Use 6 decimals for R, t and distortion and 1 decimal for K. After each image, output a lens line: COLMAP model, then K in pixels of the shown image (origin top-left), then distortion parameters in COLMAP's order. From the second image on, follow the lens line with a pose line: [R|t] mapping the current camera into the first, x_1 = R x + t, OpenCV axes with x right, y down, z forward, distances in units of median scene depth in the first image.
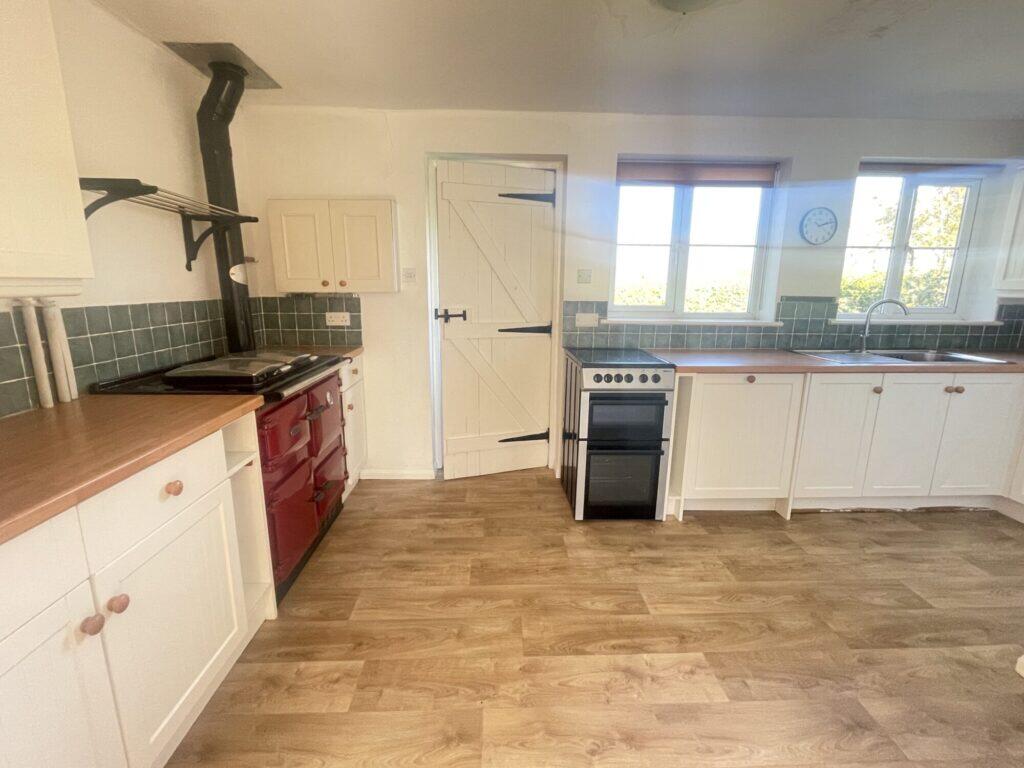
lens RADIAL K [[462.0, 0, 512.0], [0, 462.0, 384.0], [0, 0, 1]] dist [-0.003669, 0.000321]
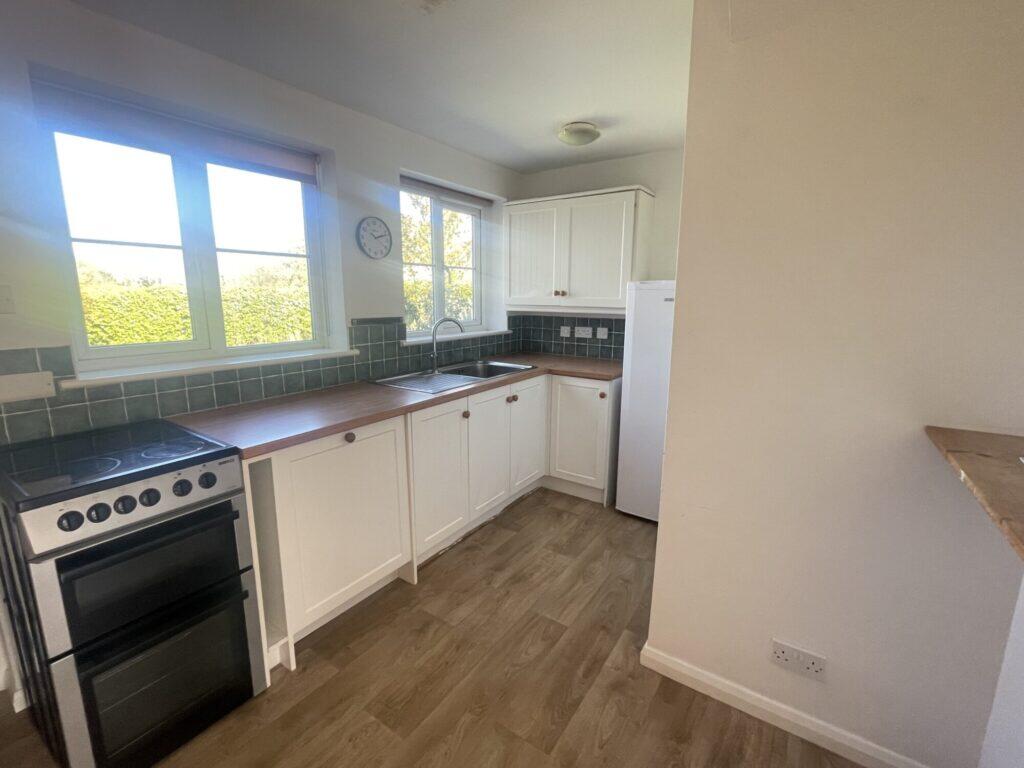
lens RADIAL K [[462.0, 0, 512.0], [0, 462.0, 384.0], [0, 0, 1]] dist [-0.003669, 0.000321]
pose [[0.598315, -0.158757, 0.785376, 0.093685], [0.168549, 0.983180, 0.070338, -0.092725], [-0.783333, 0.090290, 0.615010, 0.297390]]
